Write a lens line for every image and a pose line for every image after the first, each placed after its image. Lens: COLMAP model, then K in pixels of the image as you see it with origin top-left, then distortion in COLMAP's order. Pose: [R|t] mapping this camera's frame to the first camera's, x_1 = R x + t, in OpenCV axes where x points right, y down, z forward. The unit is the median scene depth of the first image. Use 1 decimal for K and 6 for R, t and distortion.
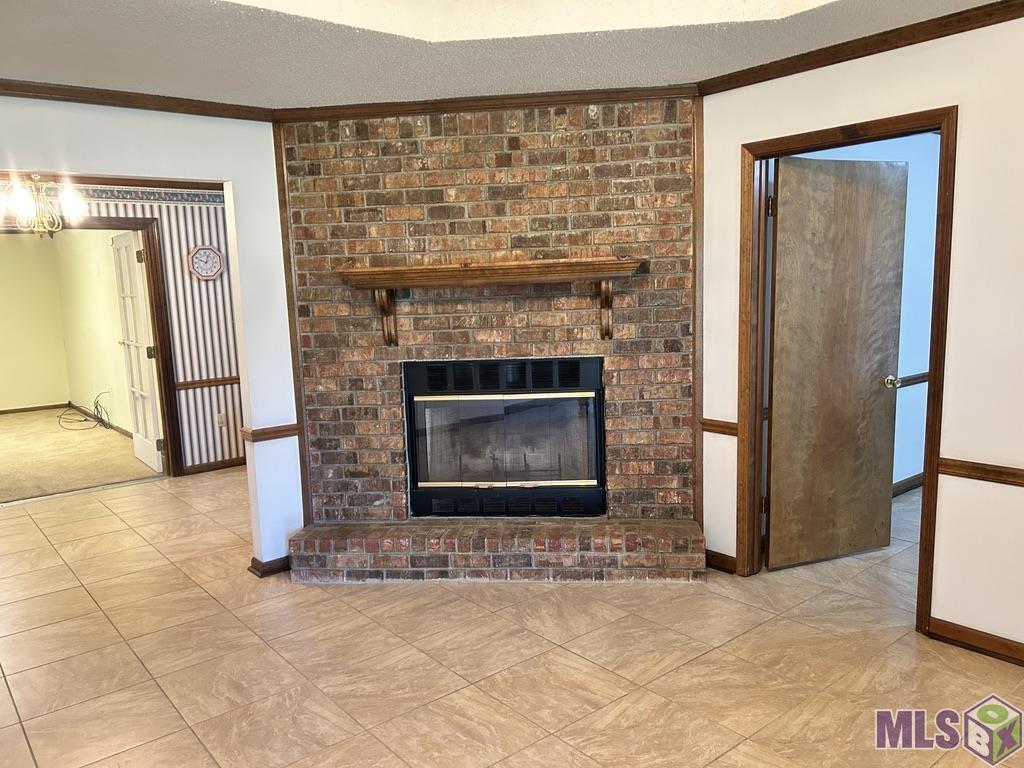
lens RADIAL K [[792.4, 0, 512.0], [0, 792.4, 384.0], [0, 0, 1]] dist [0.069205, -0.000335]
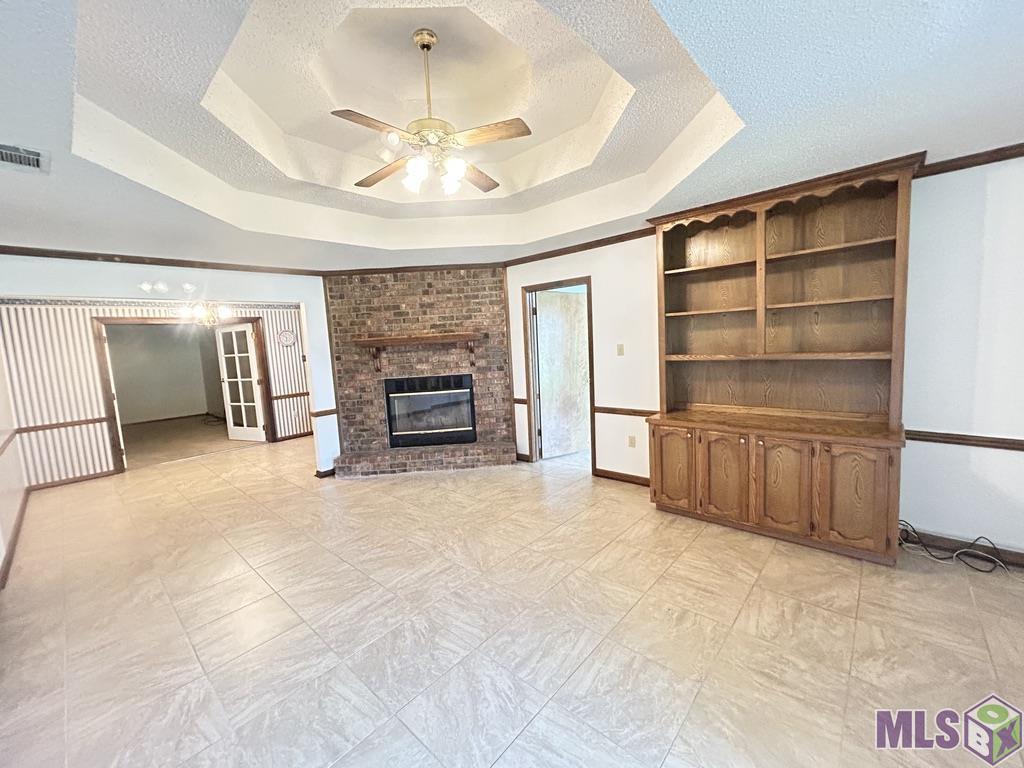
lens RADIAL K [[415.6, 0, 512.7], [0, 415.6, 378.2], [0, 0, 1]] dist [0.001461, 0.000049]
pose [[0.987878, -0.034029, 0.151455, 0.048552], [0.040558, 0.998367, -0.040229, 0.033823], [-0.149839, 0.045884, 0.987645, -0.241538]]
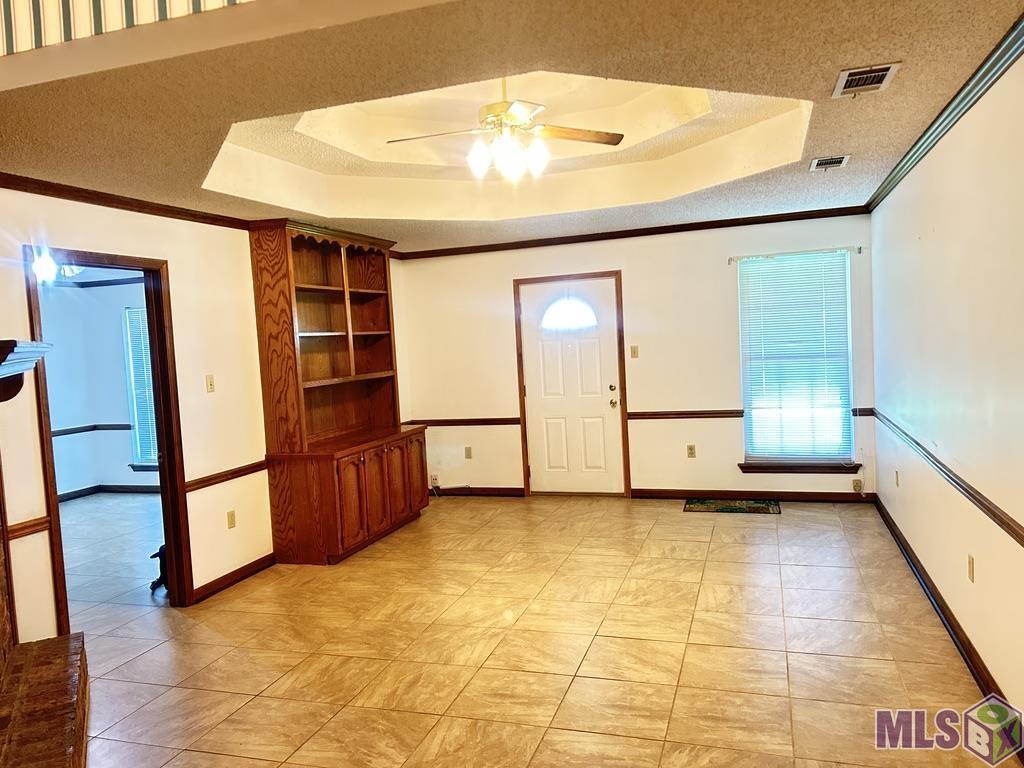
lens RADIAL K [[750.3, 0, 512.0], [0, 750.3, 384.0], [0, 0, 1]] dist [0.059783, 0.000140]
pose [[-0.535638, 0.012237, 0.844359, -0.790489], [0.185248, 0.977242, 0.103353, -0.097839], [-0.823878, 0.211775, -0.525715, 0.930301]]
